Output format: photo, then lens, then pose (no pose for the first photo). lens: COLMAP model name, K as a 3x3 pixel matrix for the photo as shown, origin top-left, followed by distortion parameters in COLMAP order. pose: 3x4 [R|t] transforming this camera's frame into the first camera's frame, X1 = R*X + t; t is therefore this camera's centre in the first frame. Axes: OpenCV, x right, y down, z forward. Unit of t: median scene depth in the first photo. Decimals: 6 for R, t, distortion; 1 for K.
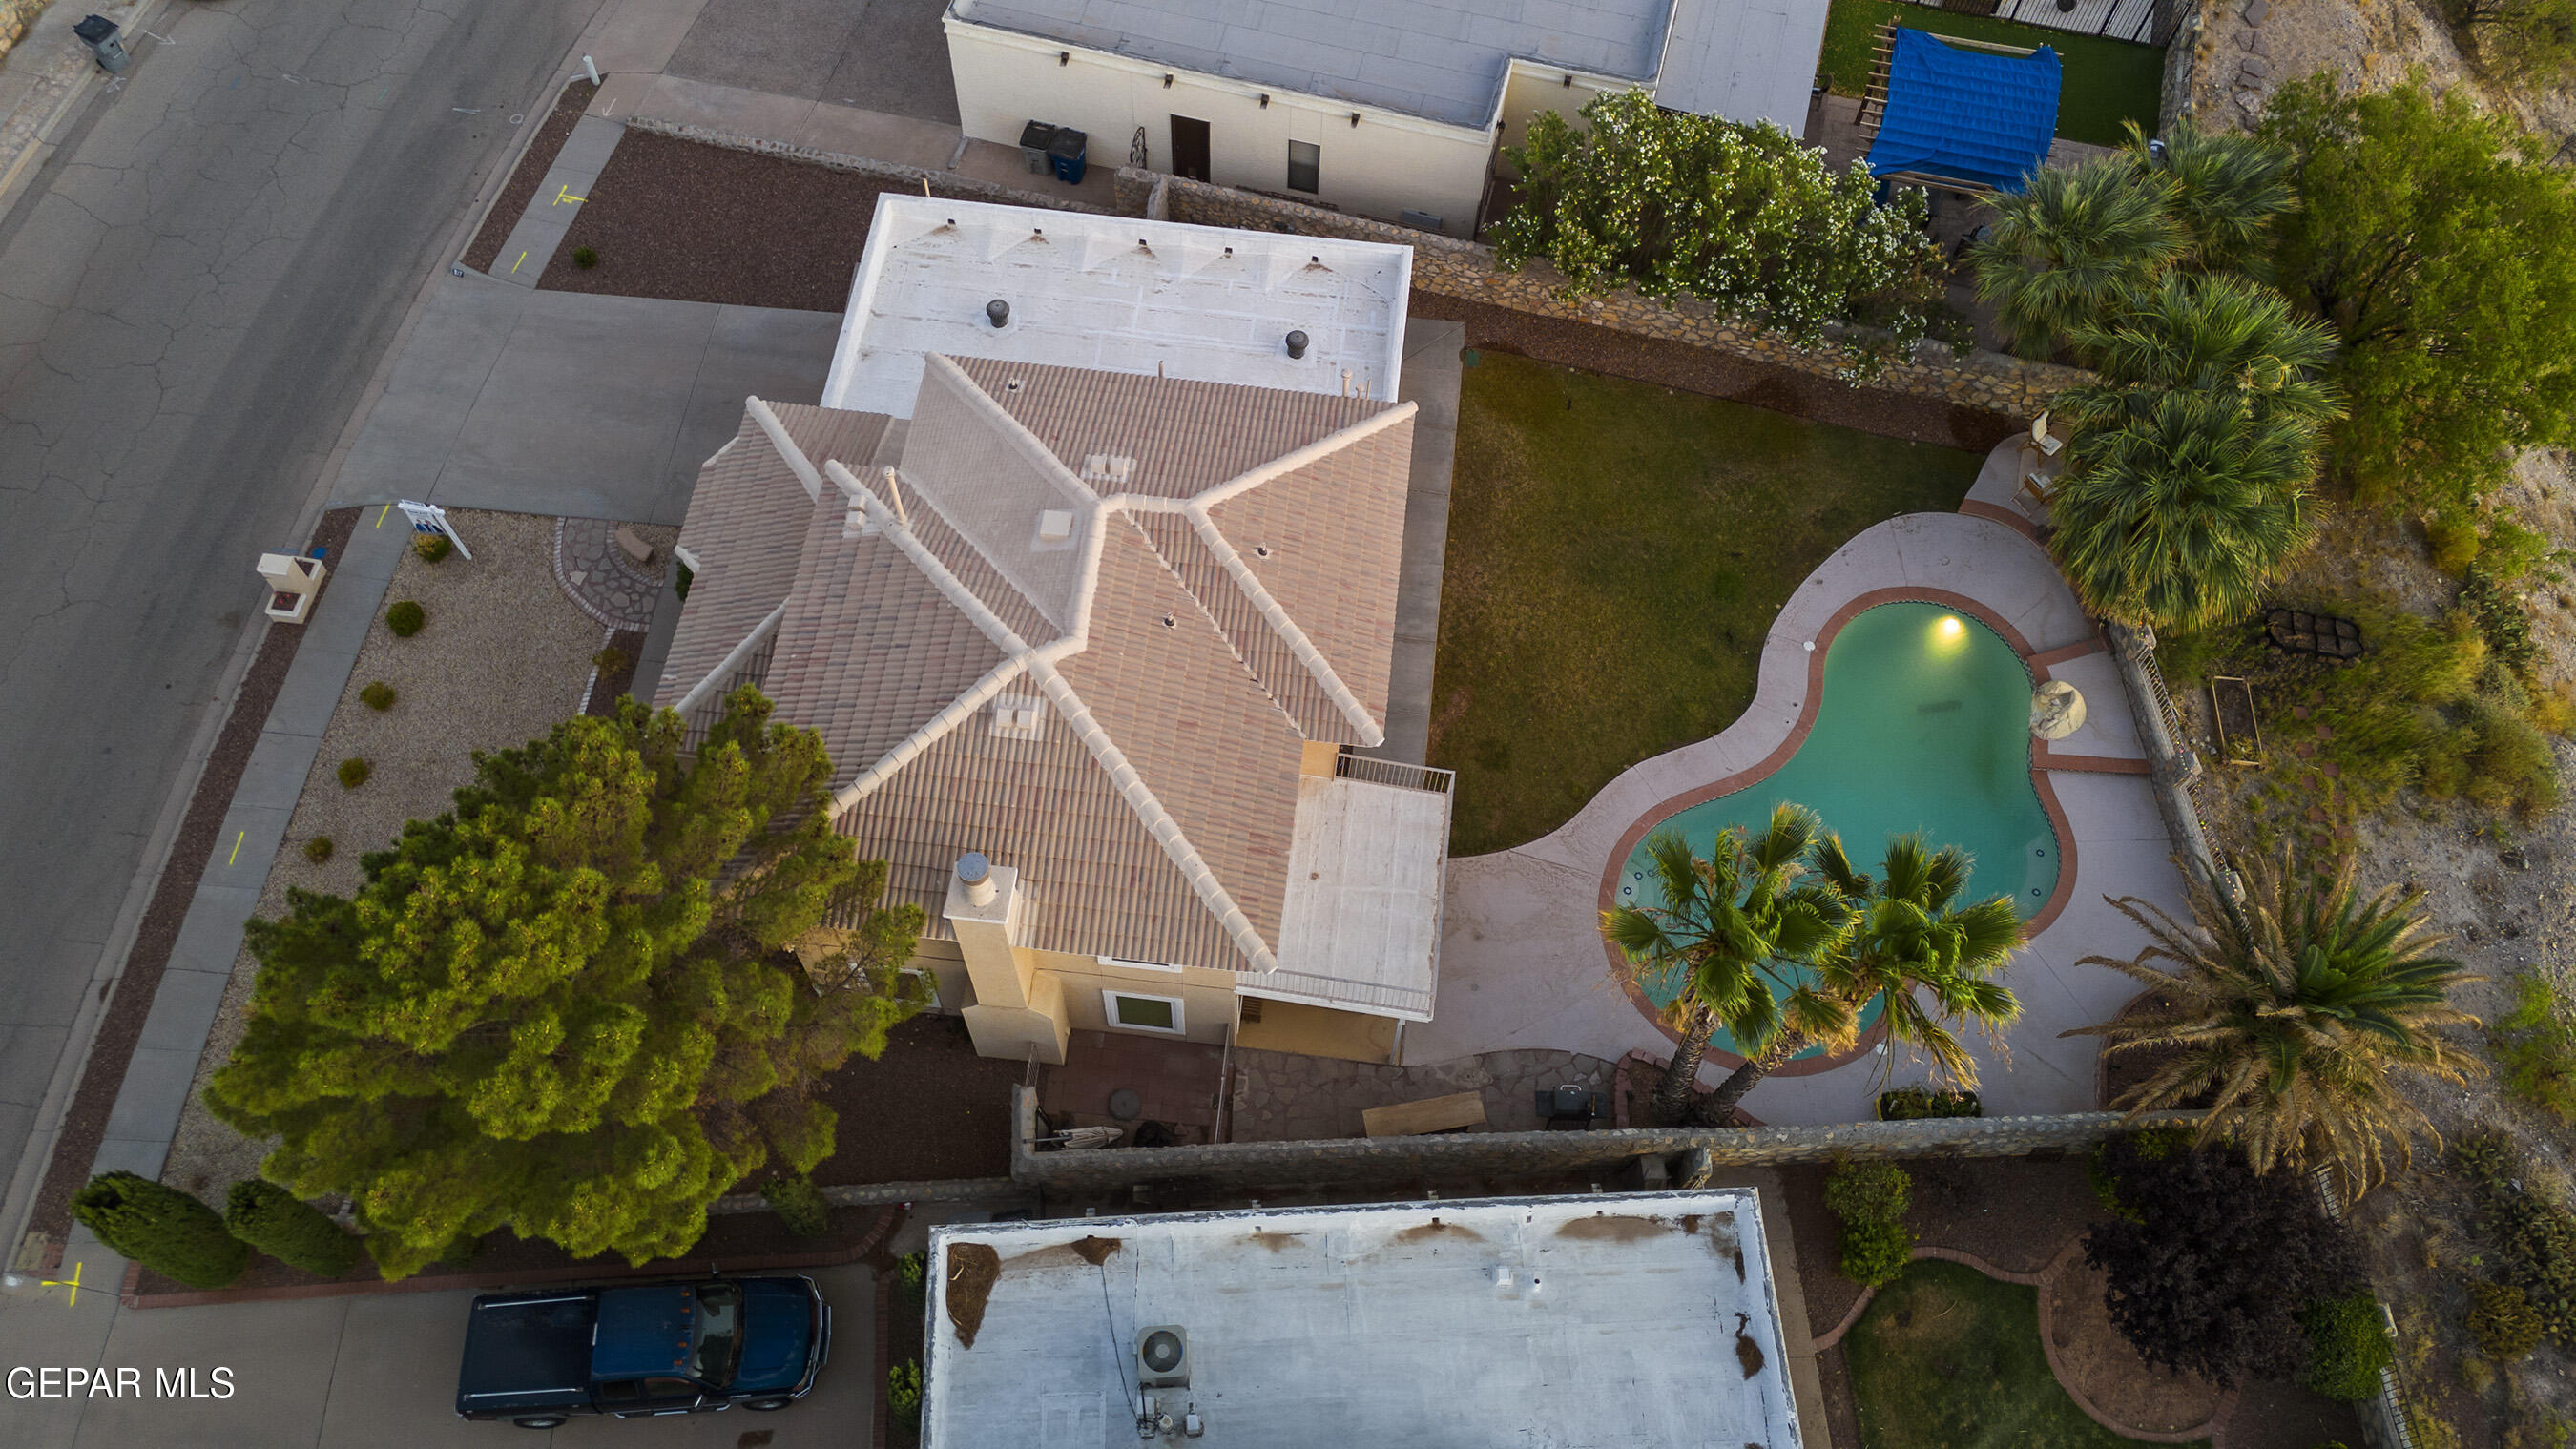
lens RADIAL K [[1864.9, 0, 1271.5], [0, 1864.9, 738.6], [0, 0, 1]] dist [0.038635, -0.008094]
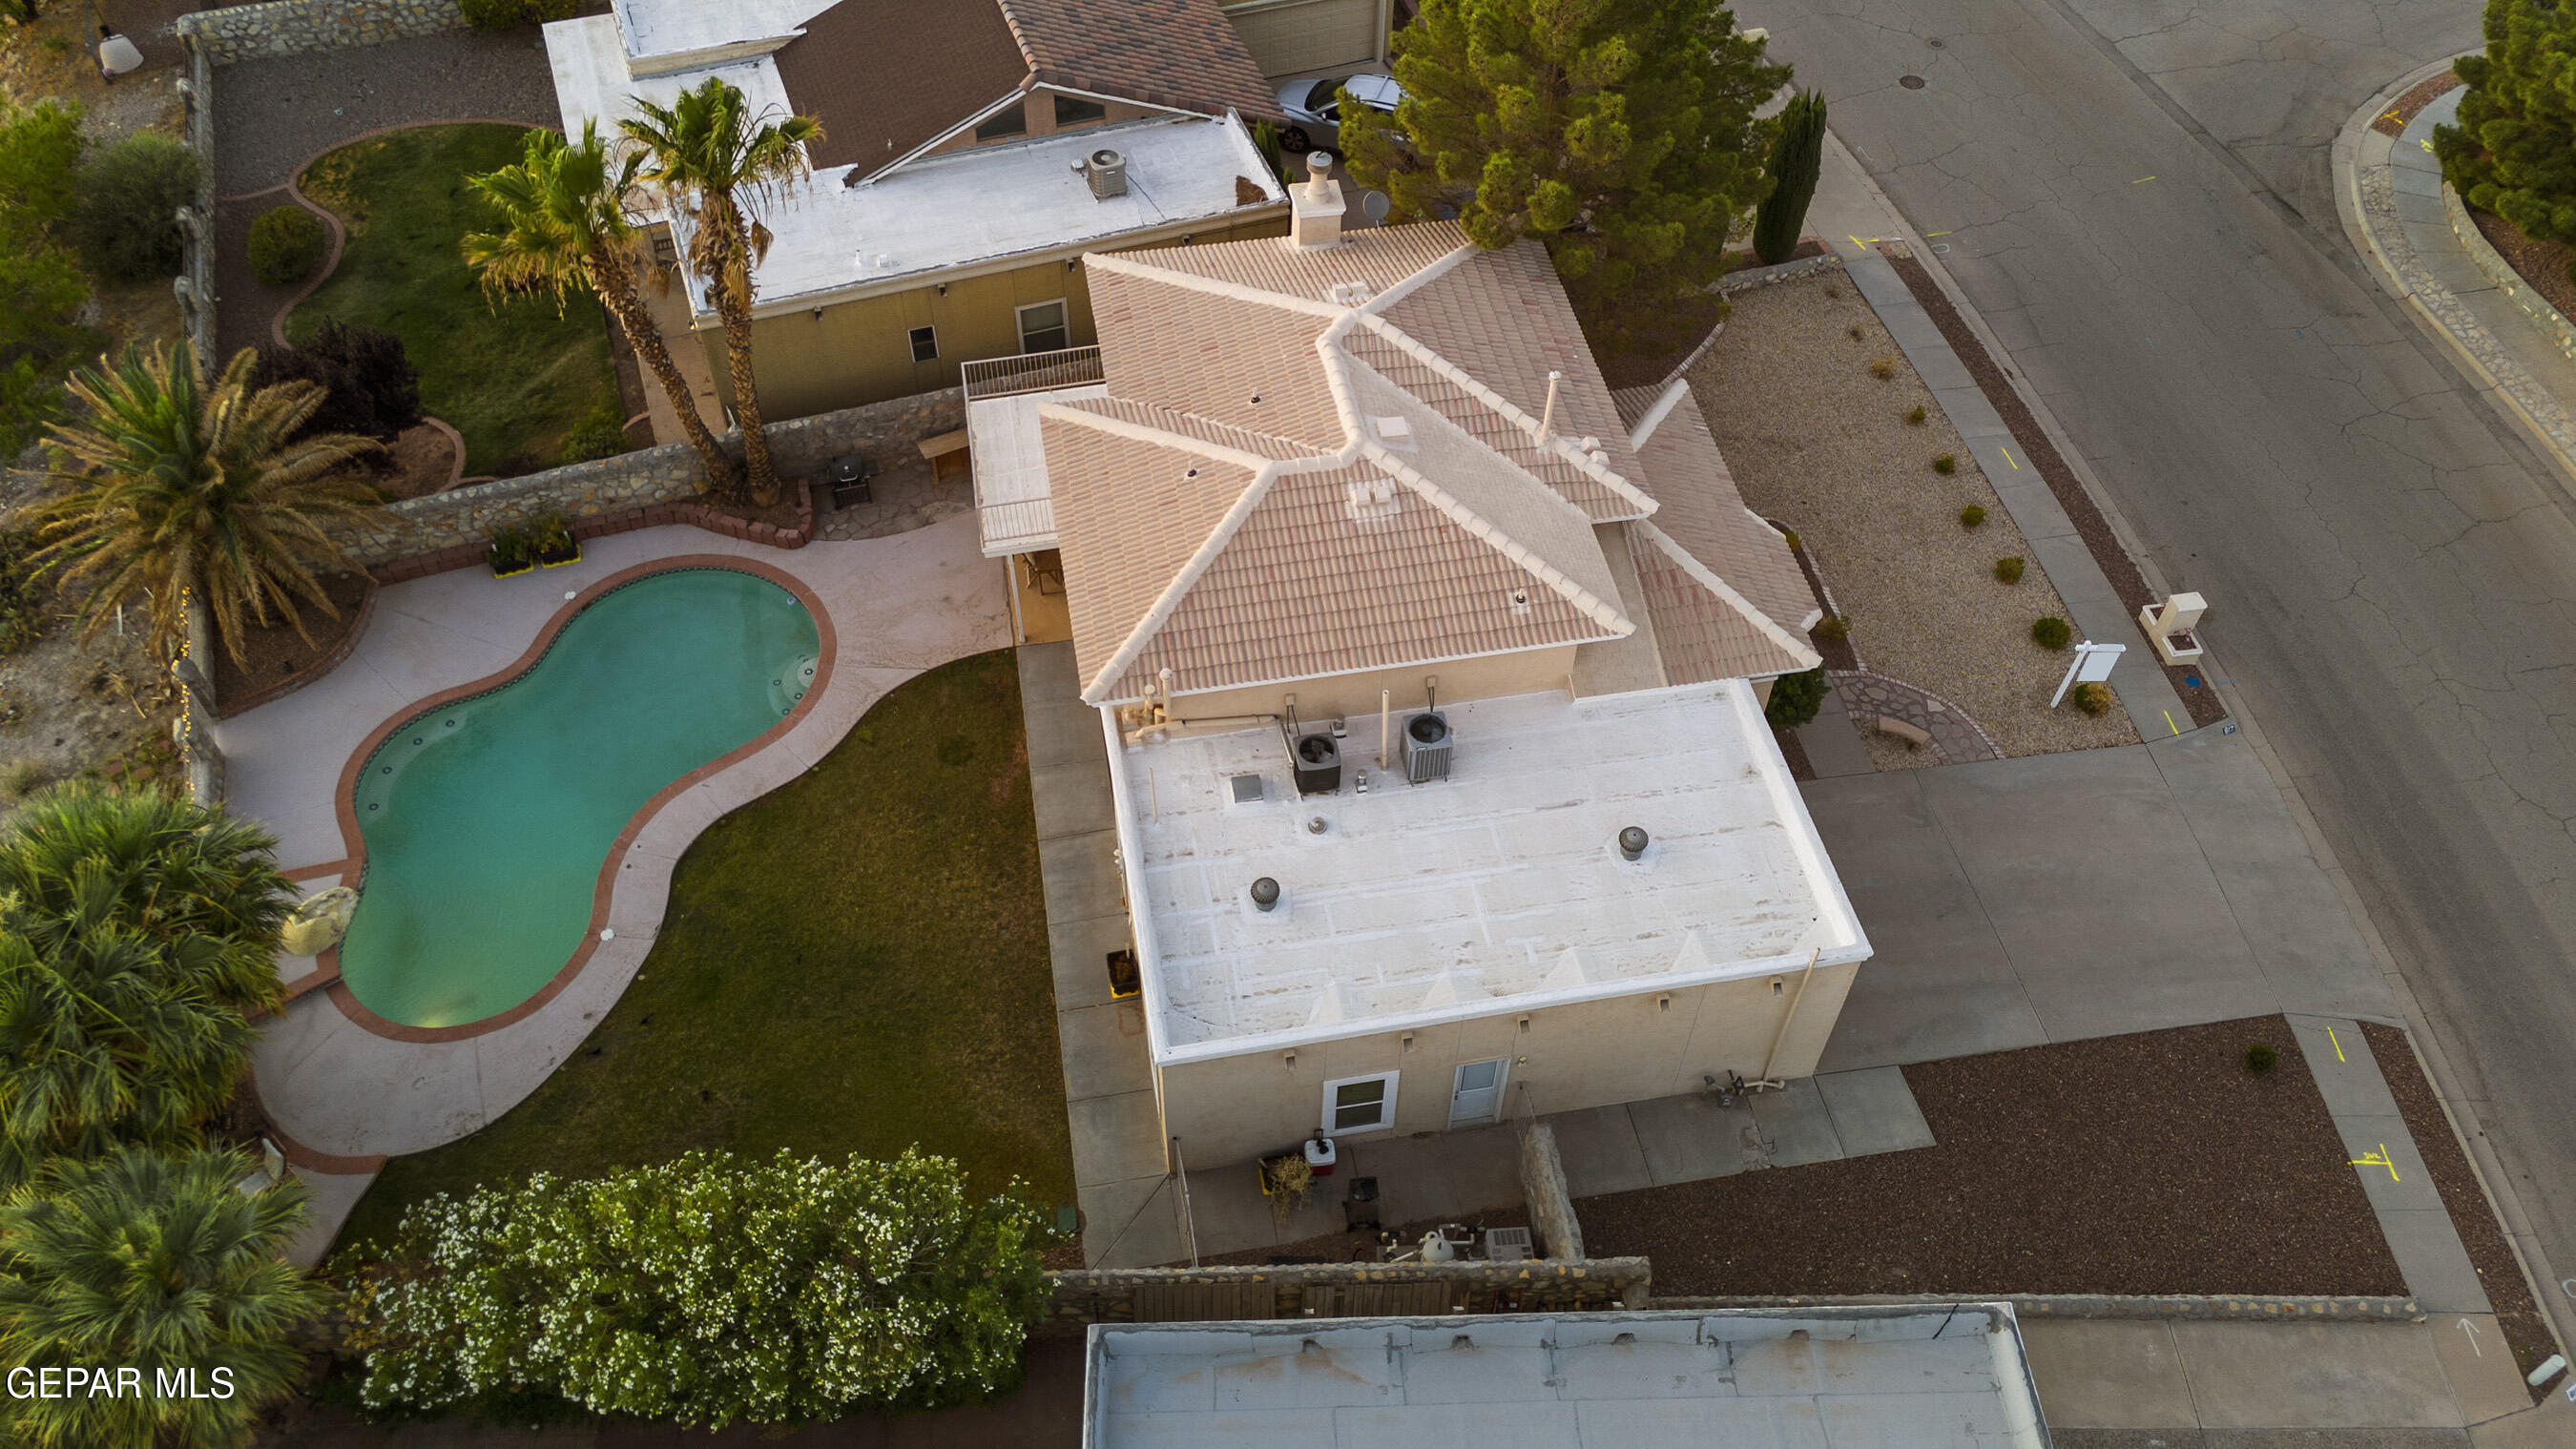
lens RADIAL K [[1864.9, 0, 1288.4], [0, 1864.9, 713.5], [0, 0, 1]] dist [0.038635, -0.008094]
pose [[-0.955395, 0.202859, -0.214635, 0.155344], [-0.274705, -0.343585, 0.898046, -0.880833], [0.108432, 0.916950, 0.383985, 0.619332]]
